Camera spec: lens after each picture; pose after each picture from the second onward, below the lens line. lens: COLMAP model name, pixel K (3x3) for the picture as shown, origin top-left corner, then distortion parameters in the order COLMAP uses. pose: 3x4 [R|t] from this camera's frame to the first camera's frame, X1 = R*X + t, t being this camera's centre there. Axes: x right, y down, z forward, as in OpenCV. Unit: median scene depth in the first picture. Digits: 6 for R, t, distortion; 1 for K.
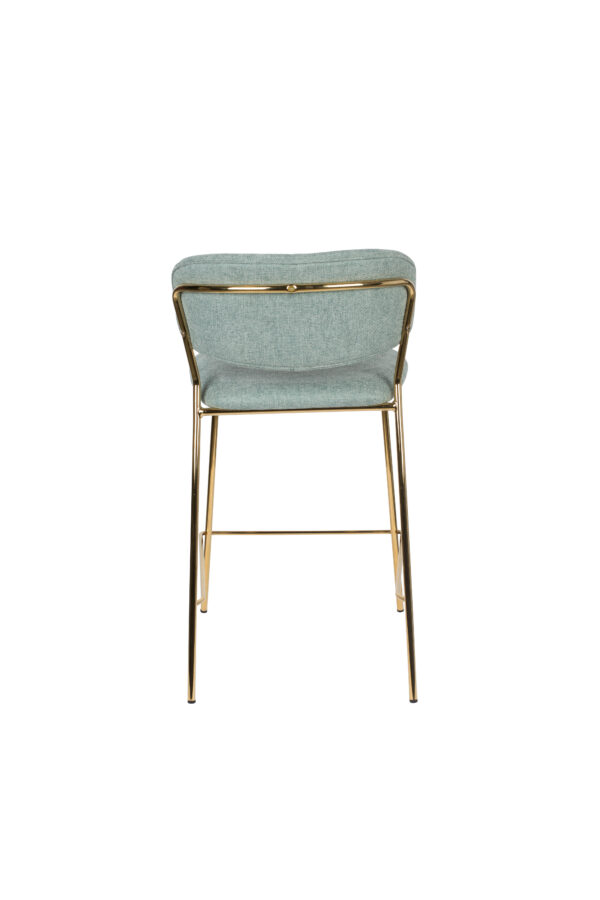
lens RADIAL K [[1229.2, 0, 302.3], [0, 1229.2, 452.8], [0, 0, 1]] dist [0.412184, 0.000000]
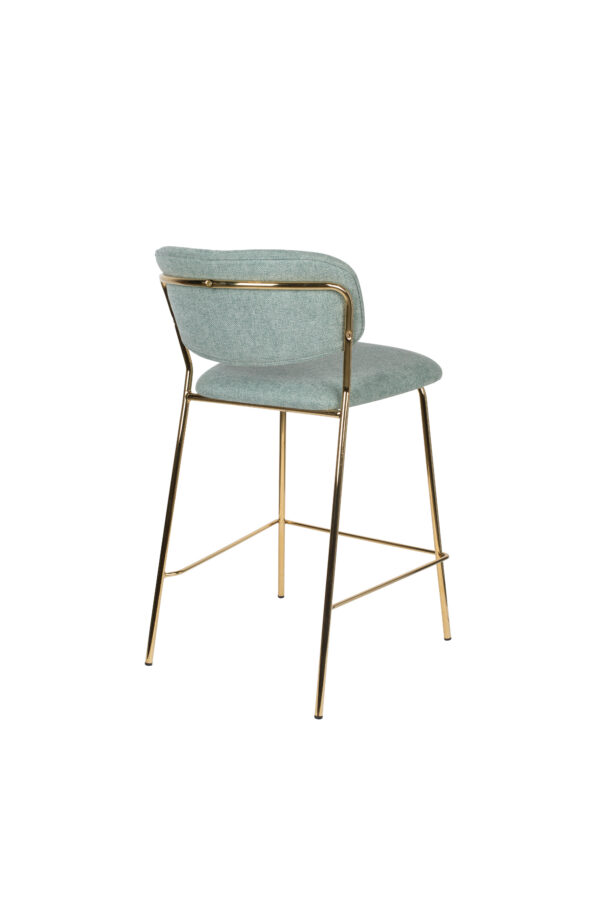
lens RADIAL K [[1229.2, 0, 305.0], [0, 1229.2, 451.2], [0, 0, 1]] dist [0.412184, 0.000000]
pose [[0.805203, 0.137162, -0.576919, 0.655616], [-0.139794, 0.989368, 0.040112, -0.046562], [0.576287, 0.048352, 0.815816, 0.206683]]
